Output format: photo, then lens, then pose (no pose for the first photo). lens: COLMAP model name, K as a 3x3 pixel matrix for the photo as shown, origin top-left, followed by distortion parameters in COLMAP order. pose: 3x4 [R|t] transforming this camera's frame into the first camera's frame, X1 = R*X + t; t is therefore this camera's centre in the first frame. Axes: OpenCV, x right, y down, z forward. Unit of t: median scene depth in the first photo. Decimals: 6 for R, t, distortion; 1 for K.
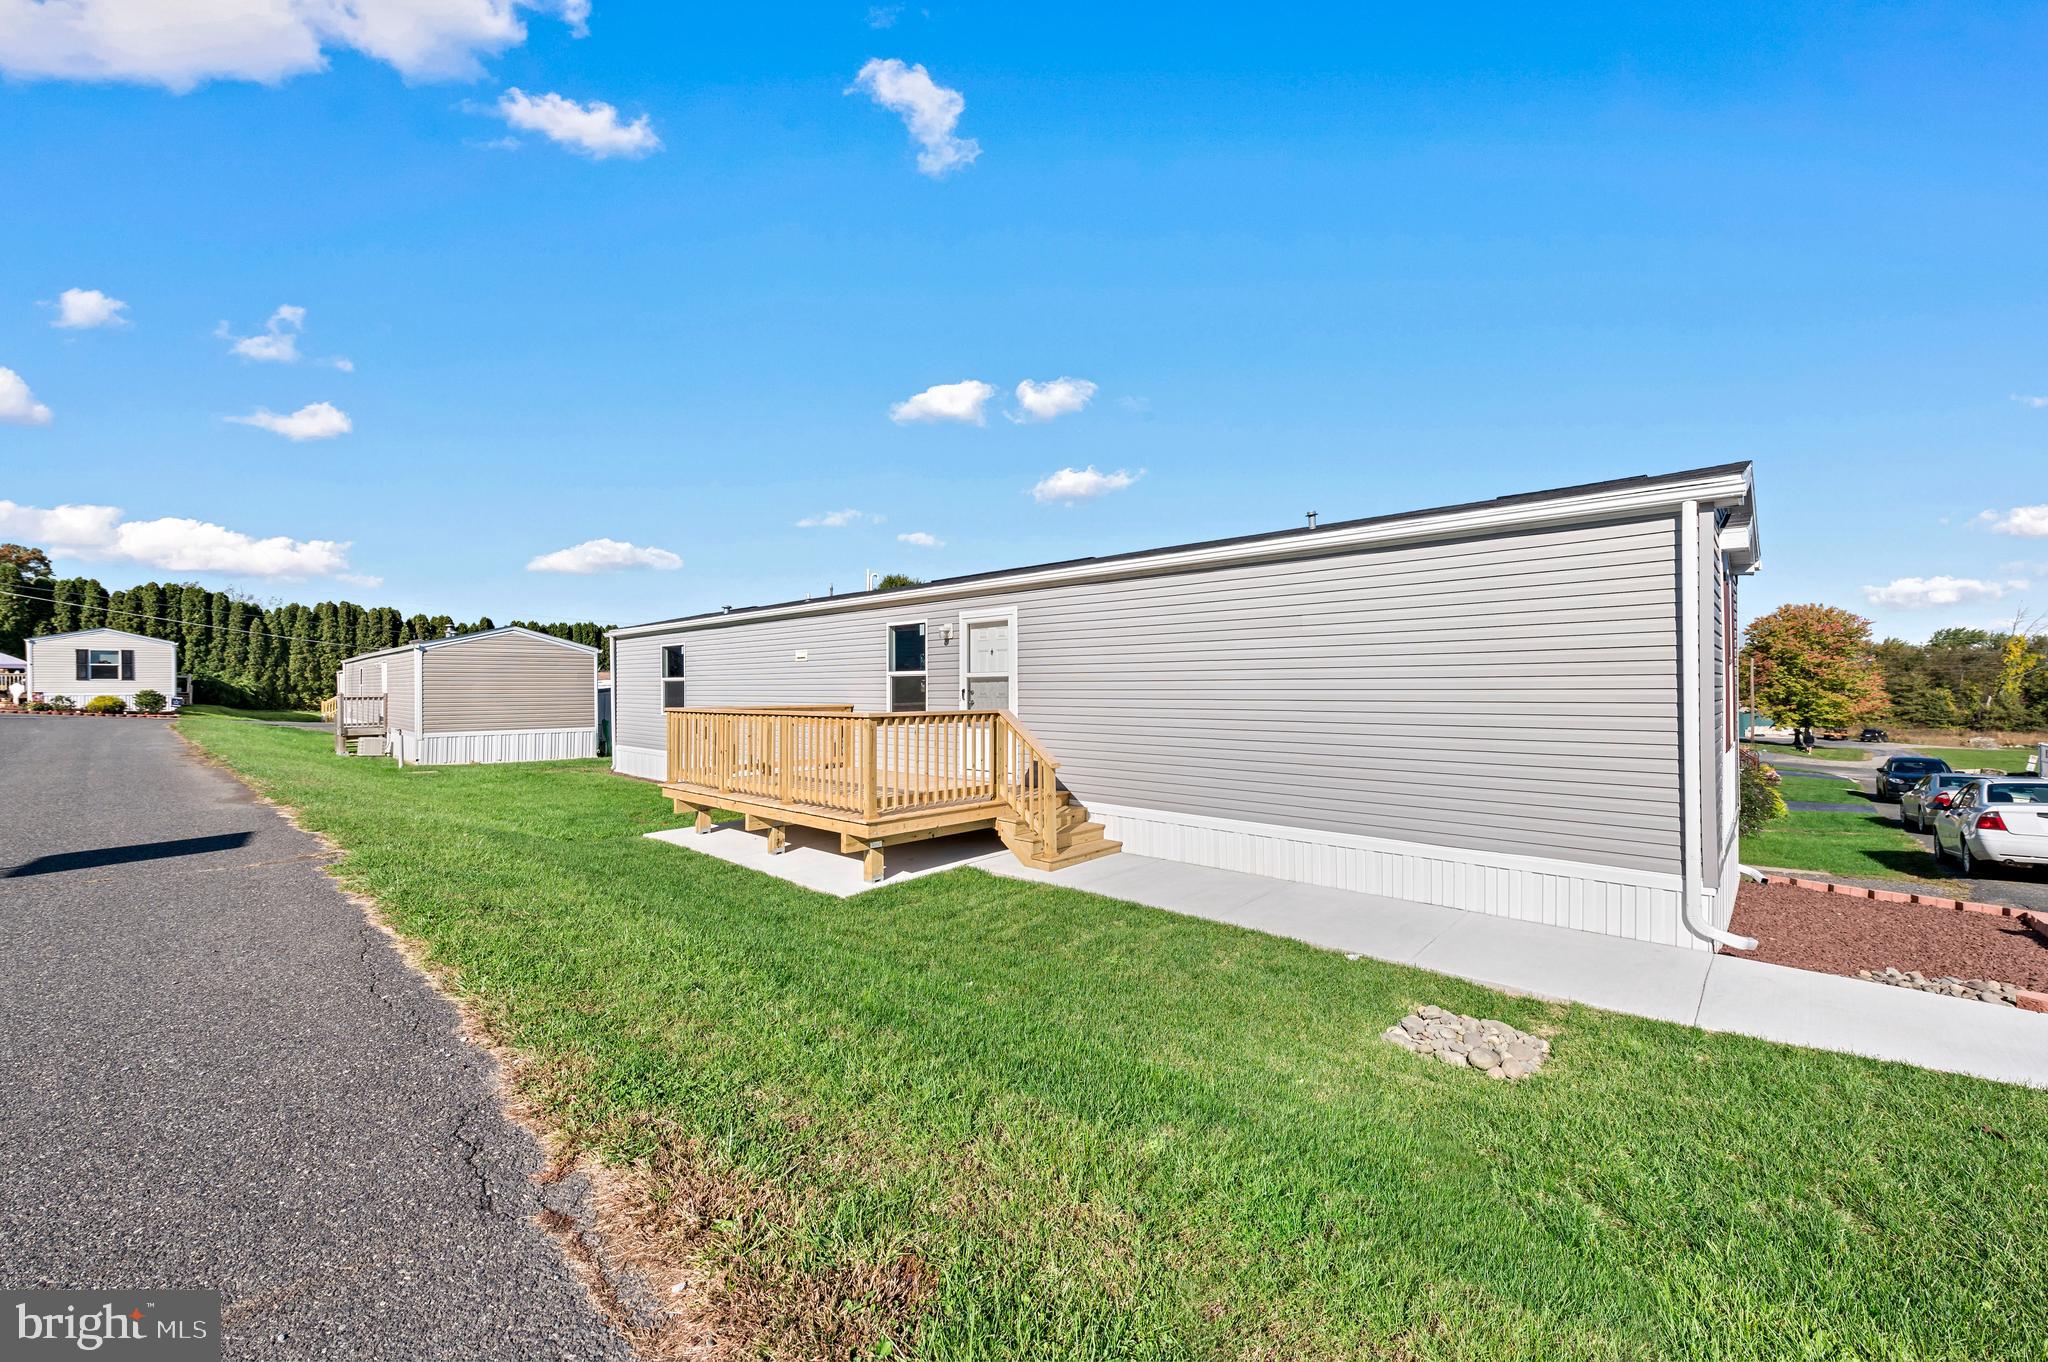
lens RADIAL K [[804.3, 0, 1024.5], [0, 804.3, 682.6], [0, 0, 1]] dist [0.003560, -0.000316]
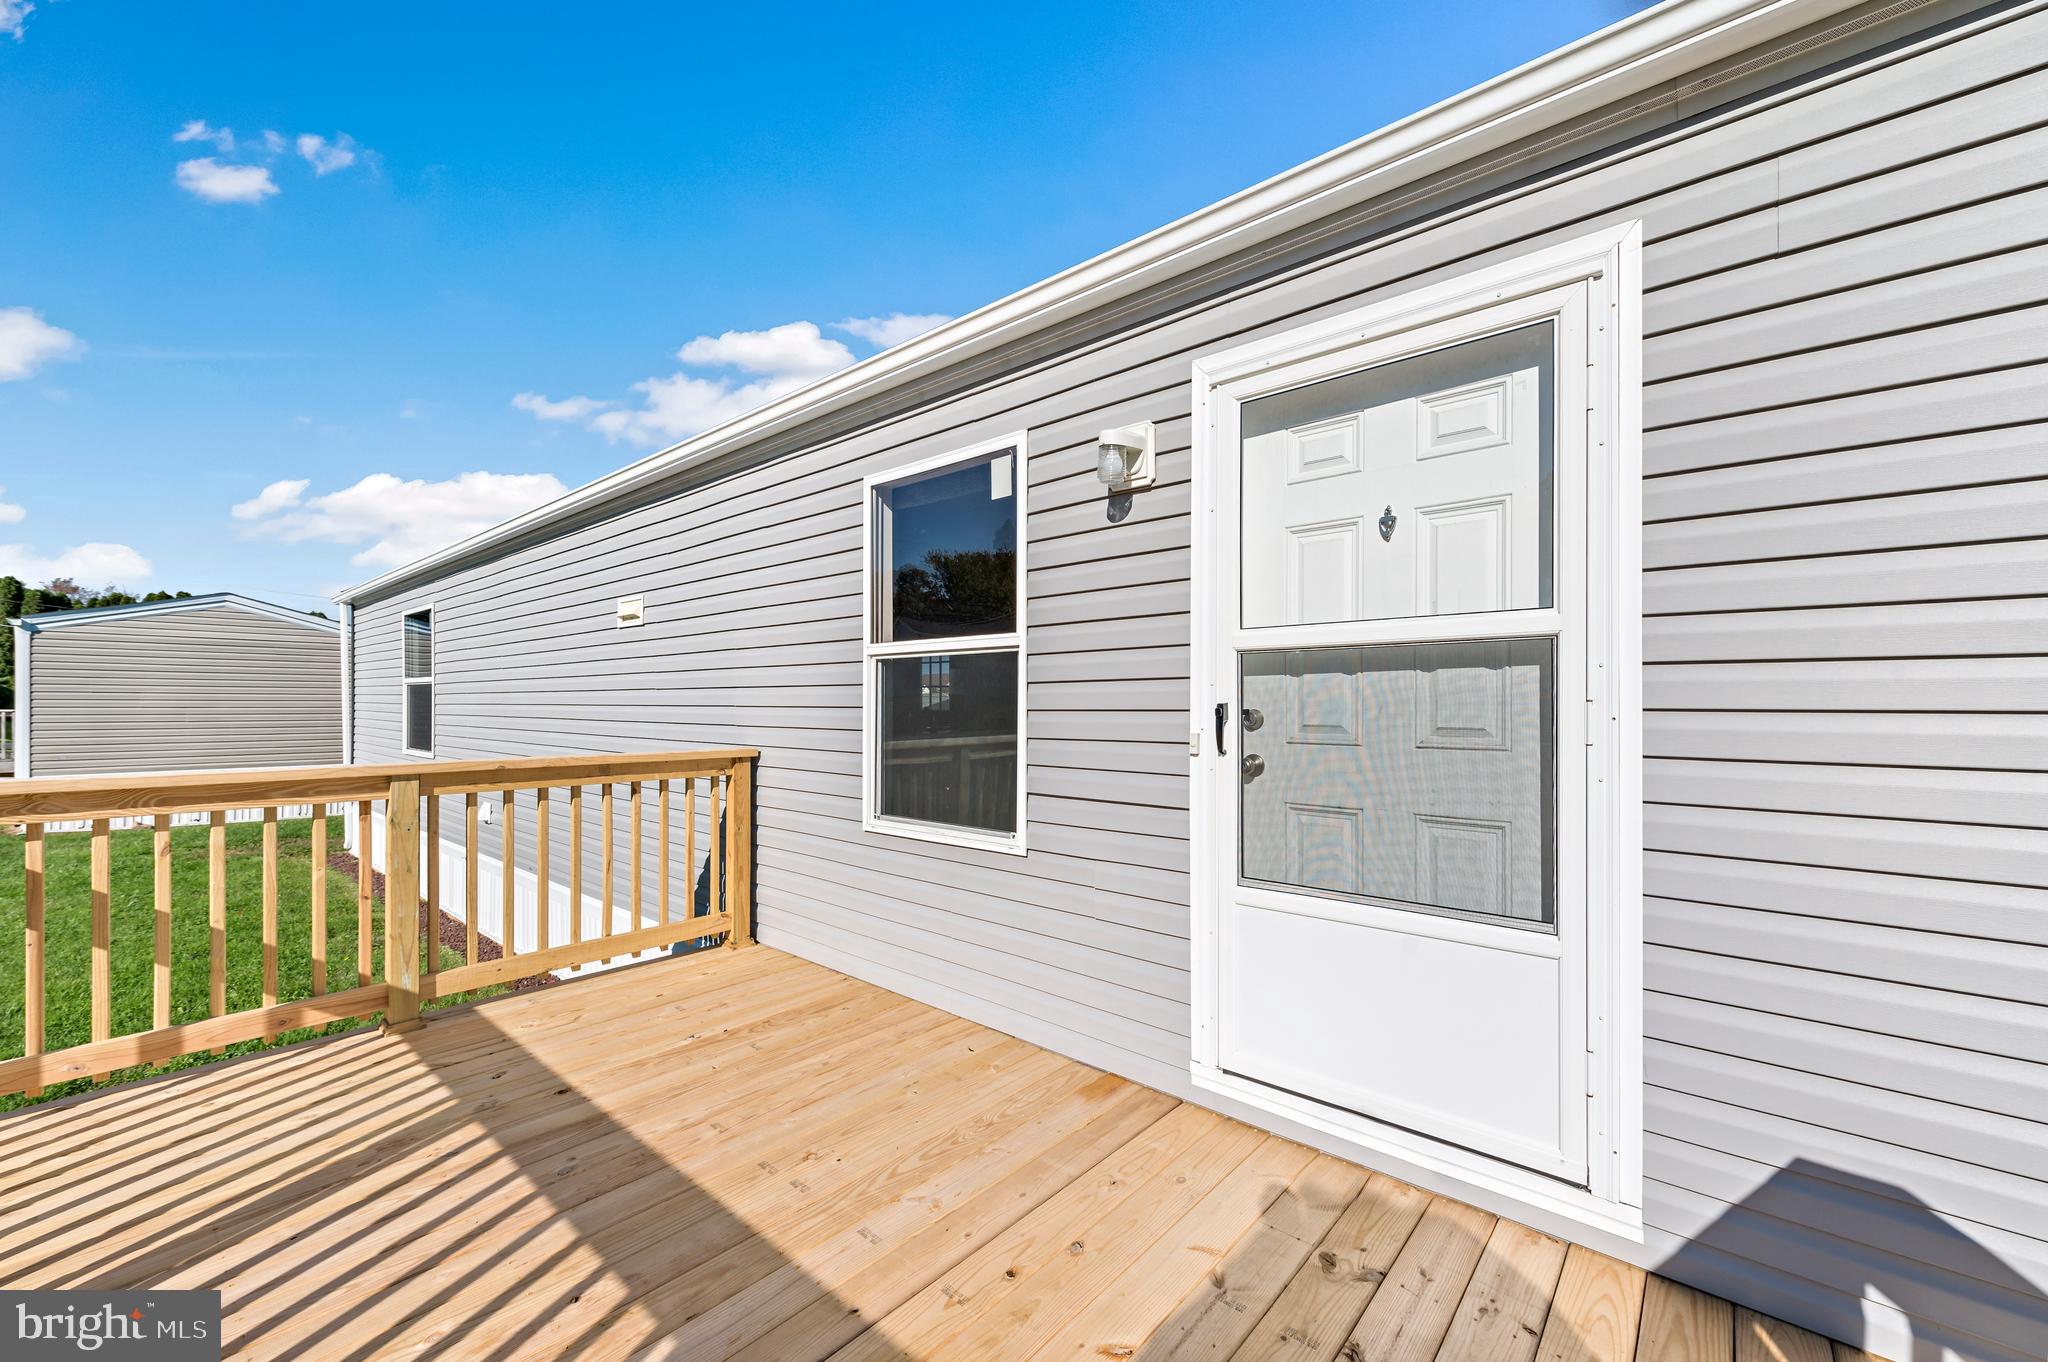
lens RADIAL K [[804.3, 0, 1024.2], [0, 804.3, 694.1], [0, 0, 1]] dist [0.003560, -0.000316]
pose [[0.999325, 0.004555, 0.036445, -0.130111], [-0.004440, 0.999985, -0.003238, 0.005854], [-0.036459, 0.003074, 0.999330, 0.742770]]
